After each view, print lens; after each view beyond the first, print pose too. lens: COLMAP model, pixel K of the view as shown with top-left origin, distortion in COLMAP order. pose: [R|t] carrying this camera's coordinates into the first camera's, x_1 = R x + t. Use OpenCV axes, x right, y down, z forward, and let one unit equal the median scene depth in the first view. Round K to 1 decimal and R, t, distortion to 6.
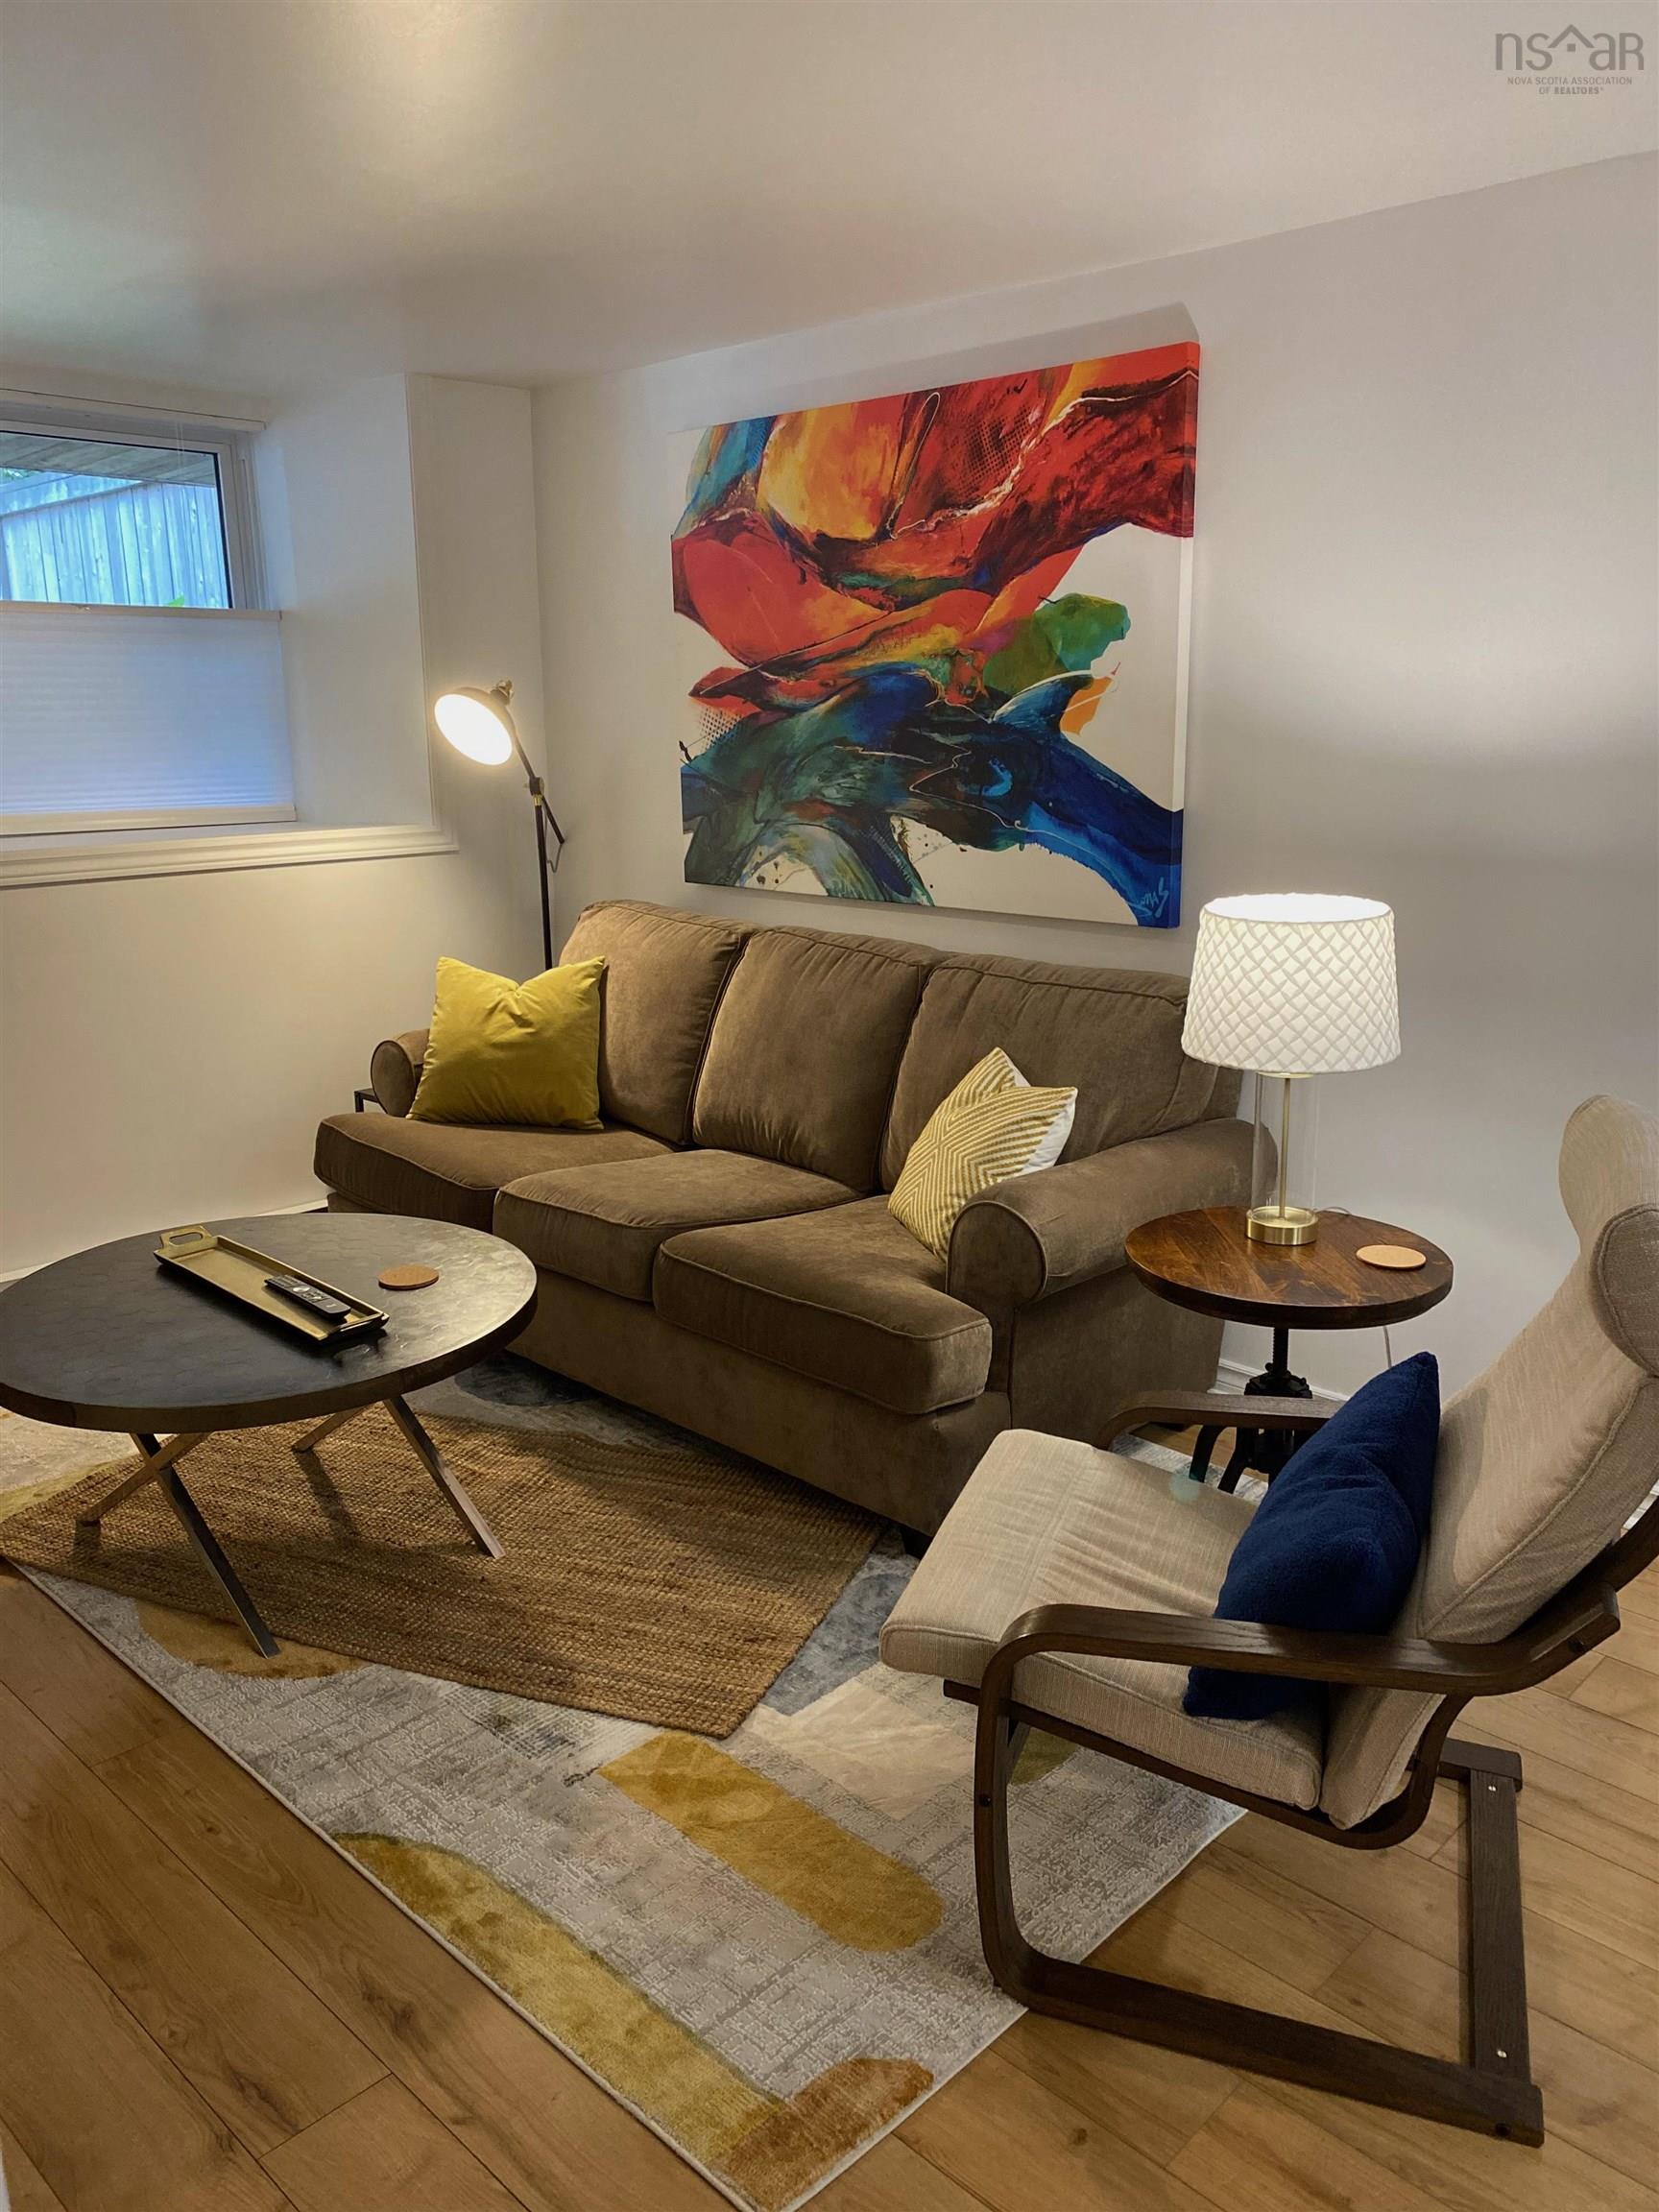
lens RADIAL K [[1704.2, 0, 872.5], [0, 1704.2, 1109.4], [0, 0, 1]] dist [0.157779, -0.323670]
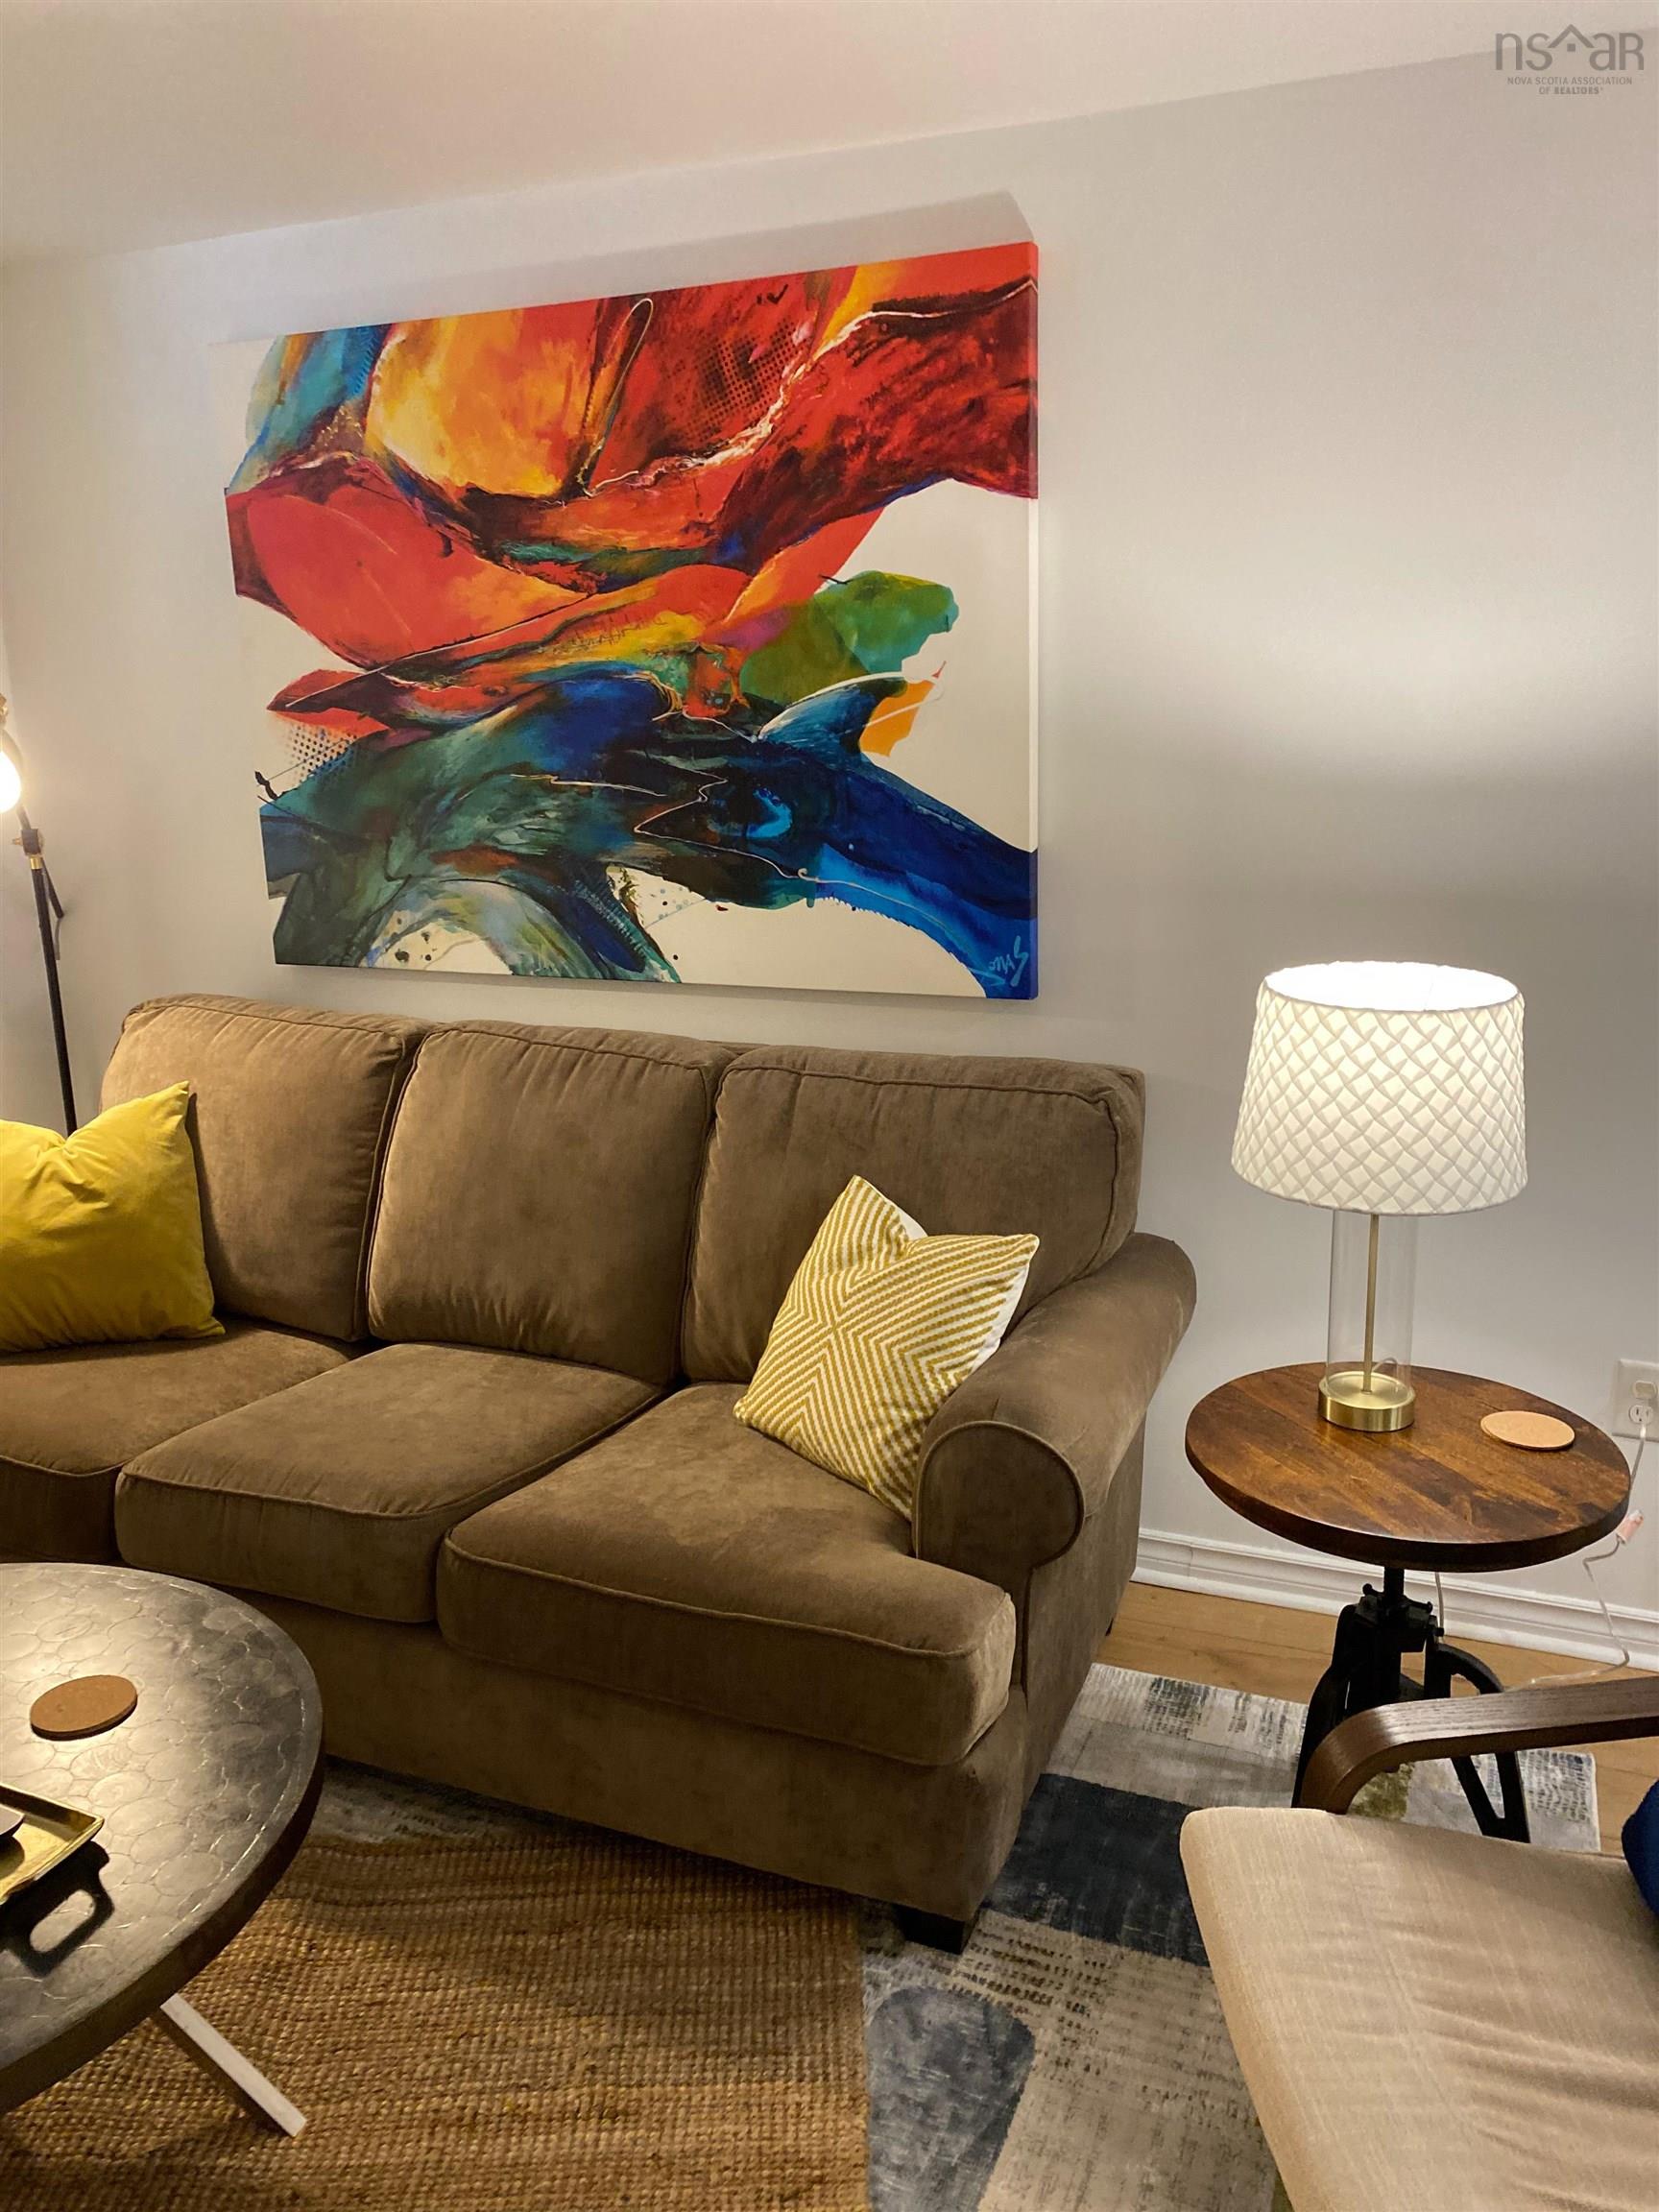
lens RADIAL K [[1704.2, 0, 872.5], [0, 1704.2, 1109.4], [0, 0, 1]] dist [0.157779, -0.323670]
pose [[0.934343, -0.094819, 0.343529, -0.156476], [0.096429, 0.995262, 0.012435, -0.066925], [-0.343081, 0.021507, 0.939060, 0.269731]]
